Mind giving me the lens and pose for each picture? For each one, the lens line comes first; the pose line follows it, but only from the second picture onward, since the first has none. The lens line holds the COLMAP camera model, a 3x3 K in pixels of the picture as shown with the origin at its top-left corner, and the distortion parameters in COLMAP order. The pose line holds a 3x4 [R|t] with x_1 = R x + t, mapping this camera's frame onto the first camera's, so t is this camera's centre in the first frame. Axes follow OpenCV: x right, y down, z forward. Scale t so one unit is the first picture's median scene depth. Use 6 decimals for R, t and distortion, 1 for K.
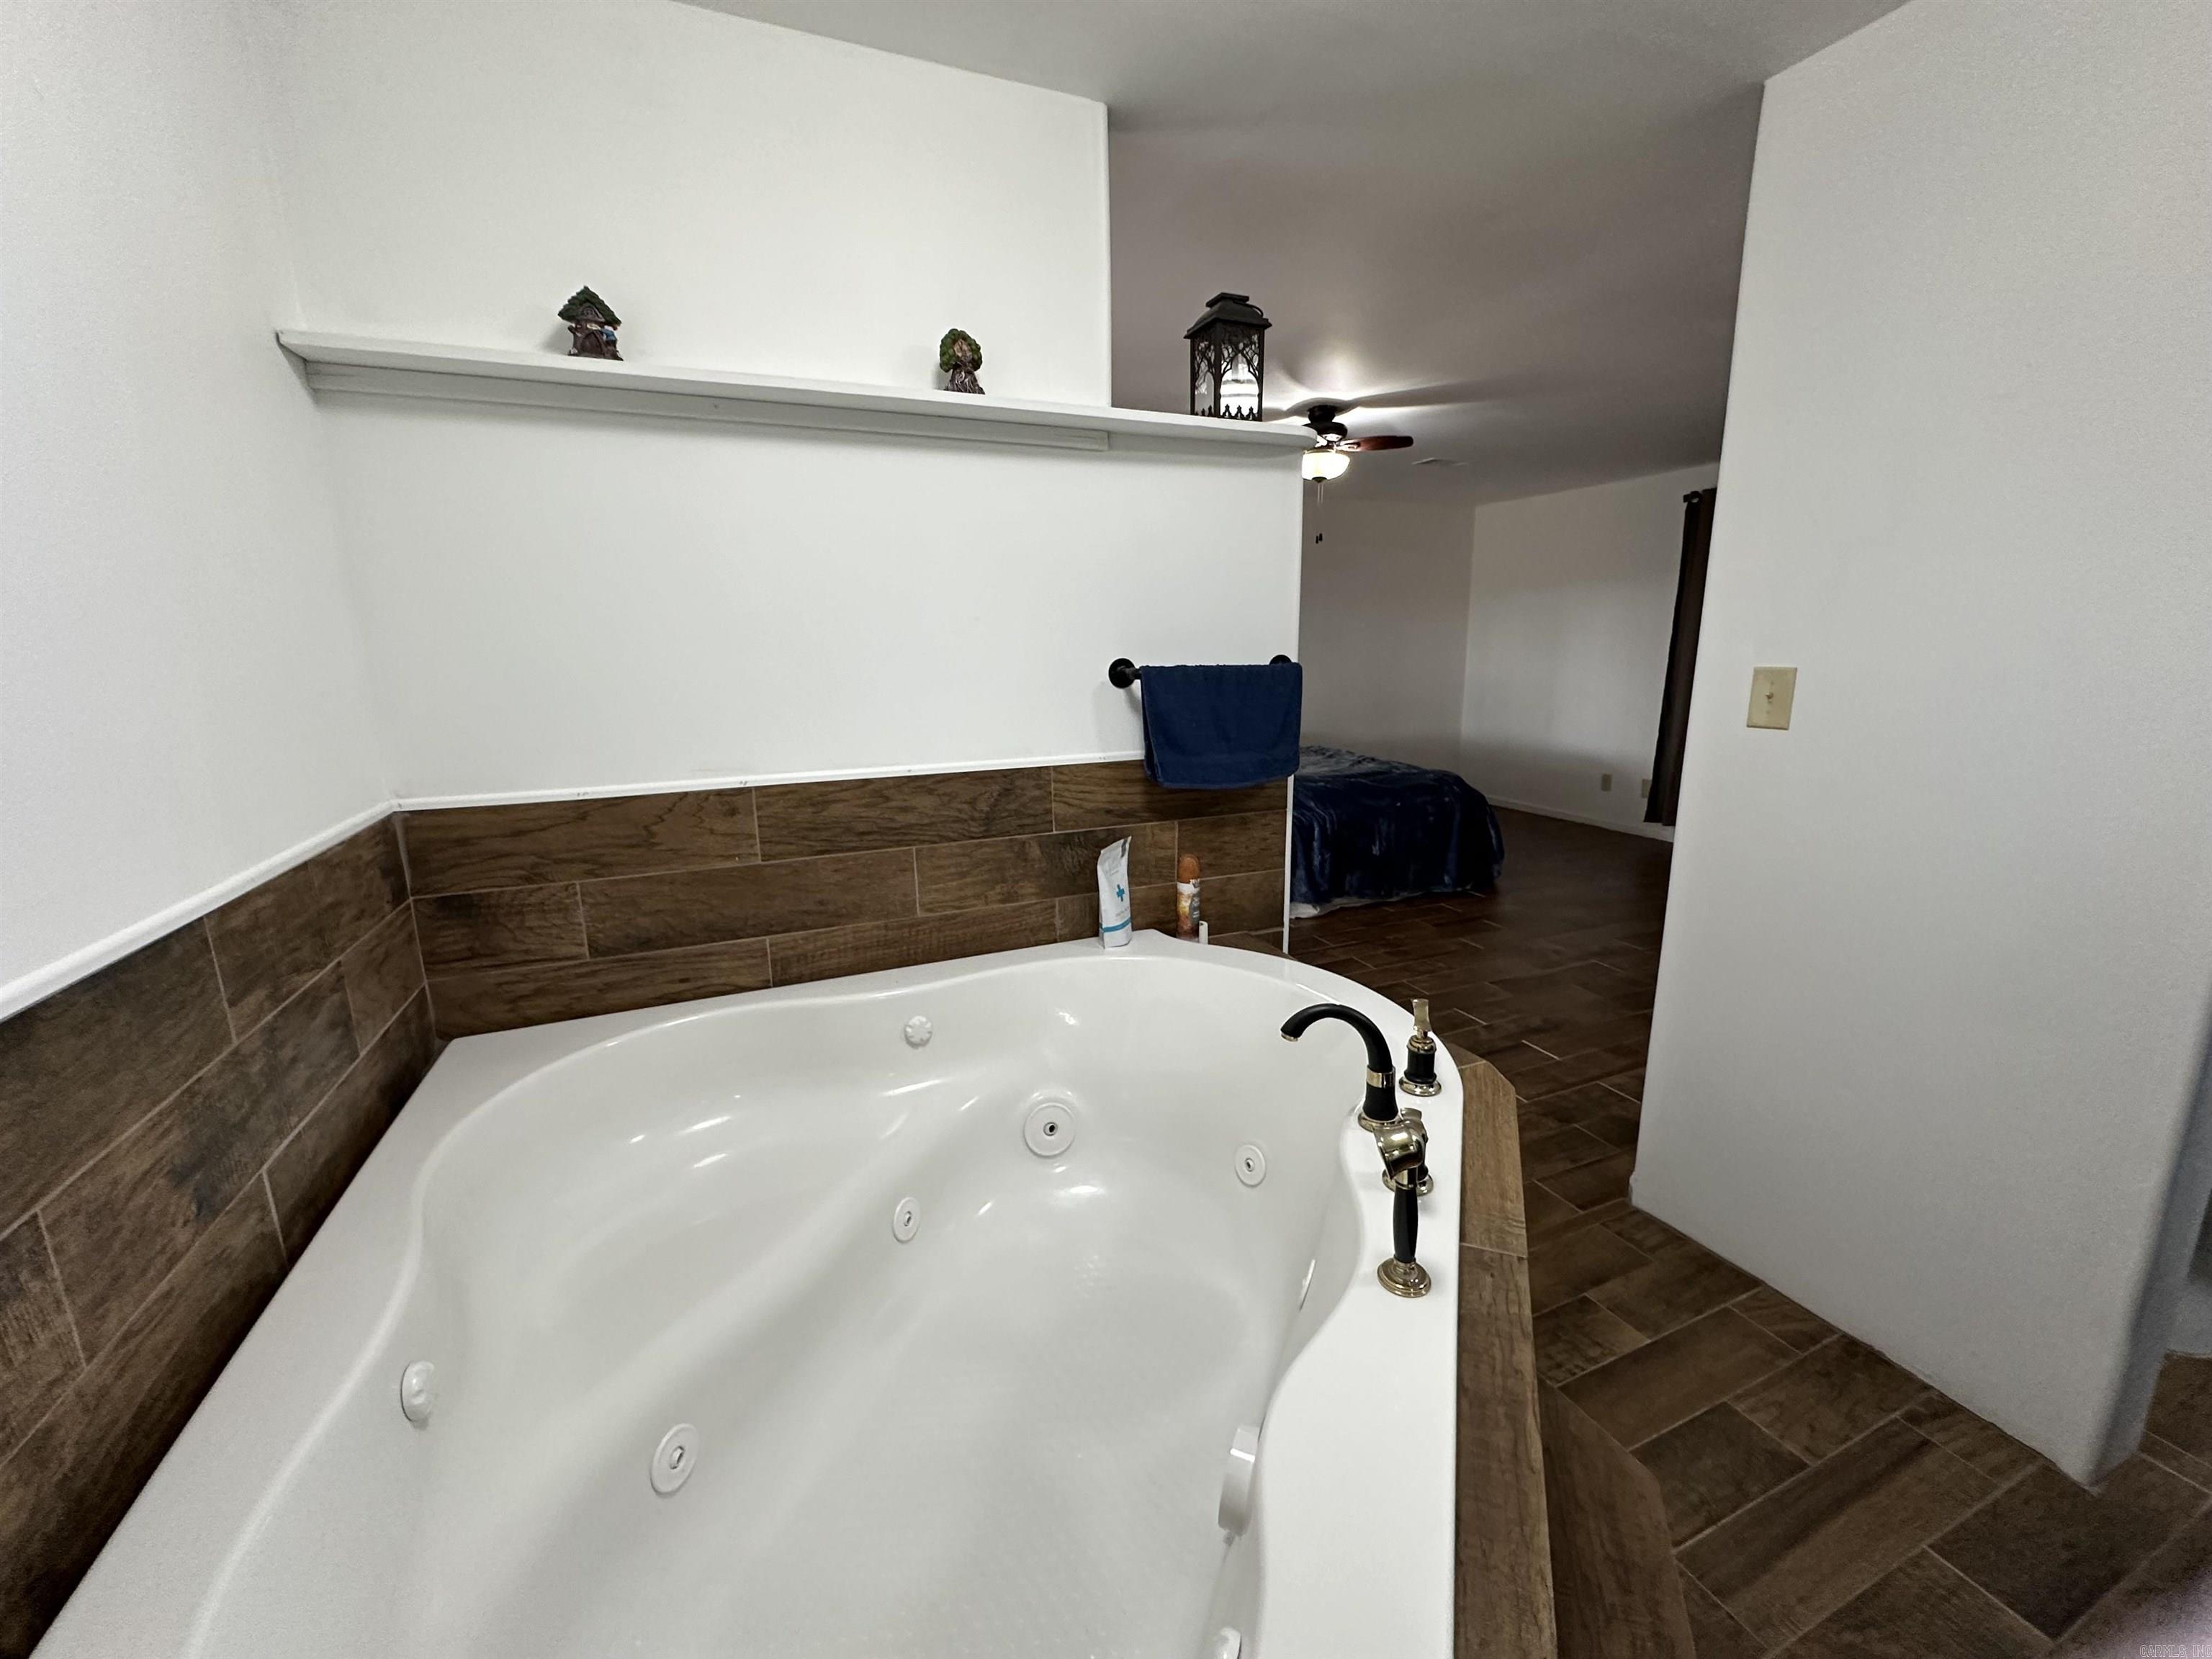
lens RADIAL K [[881.3, 0, 1105.7], [0, 881.3, 829.0], [0, 0, 1]] dist [-0.001885, -0.000280]
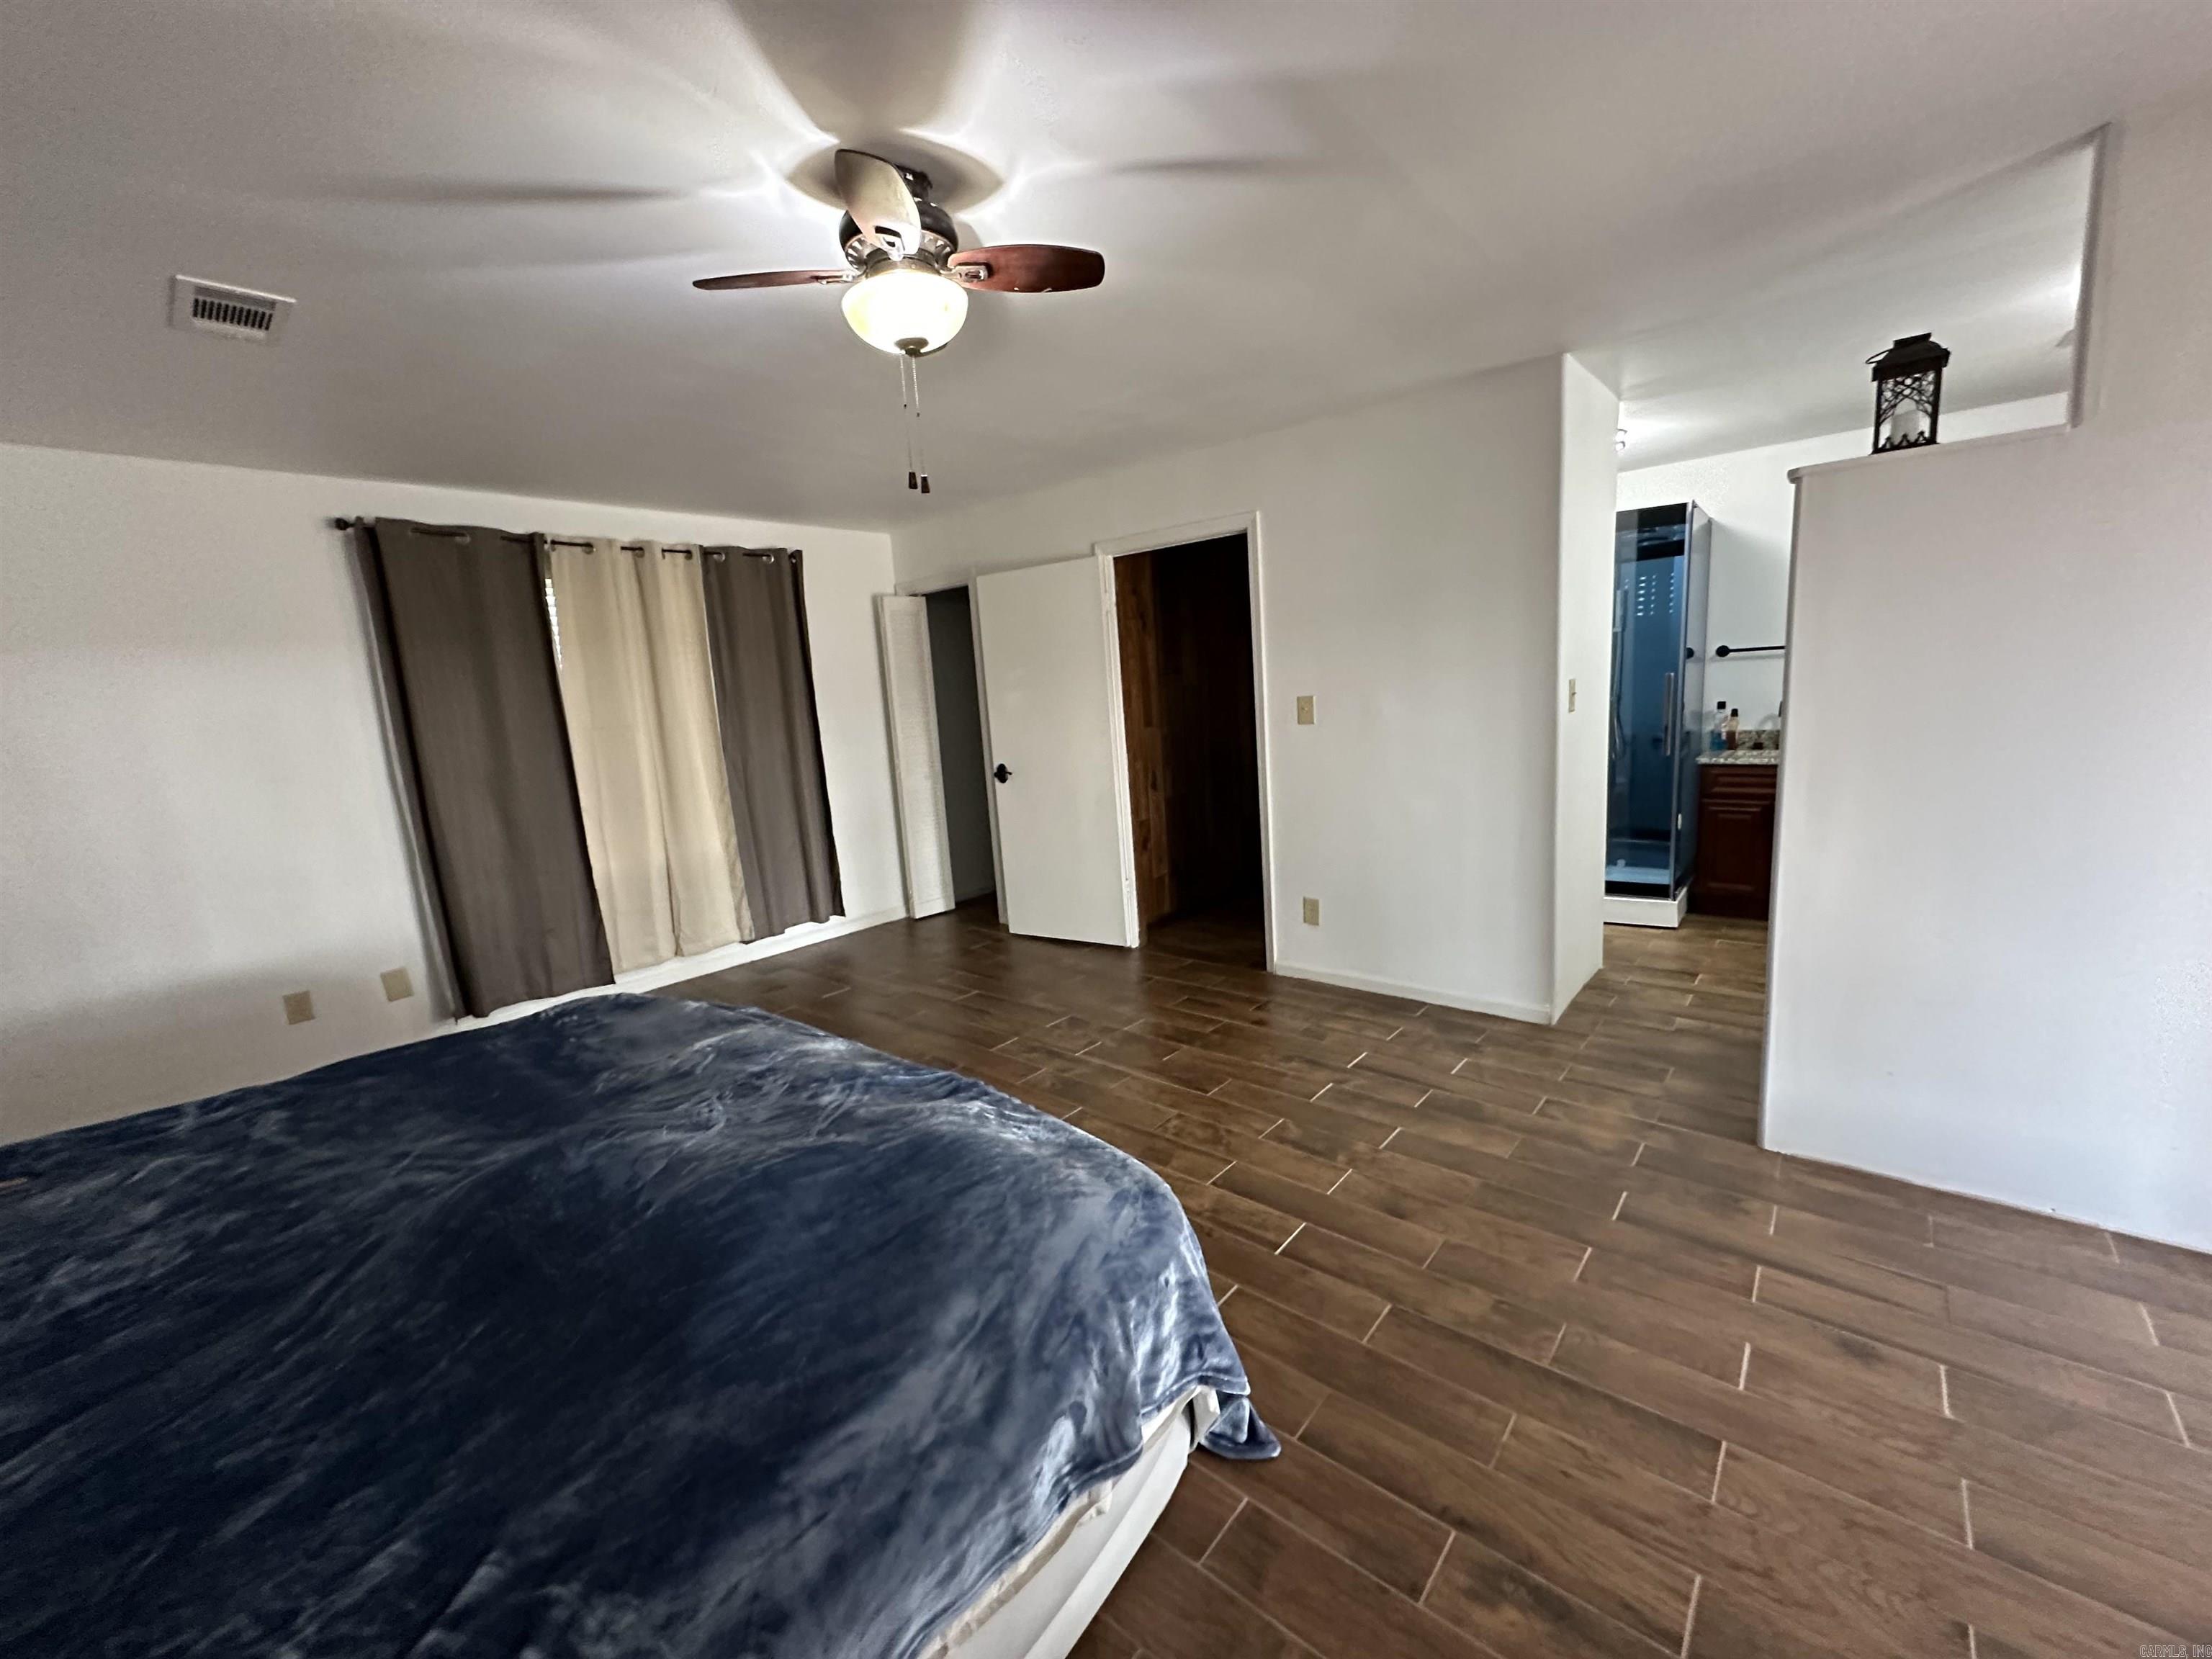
lens RADIAL K [[881.3, 0, 1106.2], [0, 881.3, 830.7], [0, 0, 1]] dist [-0.001885, -0.000280]
pose [[-0.434011, -0.111139, 0.894026, -0.259649], [0.258085, 0.935432, 0.241575, -0.300644], [-0.863149, 0.335581, -0.377305, 1.365527]]
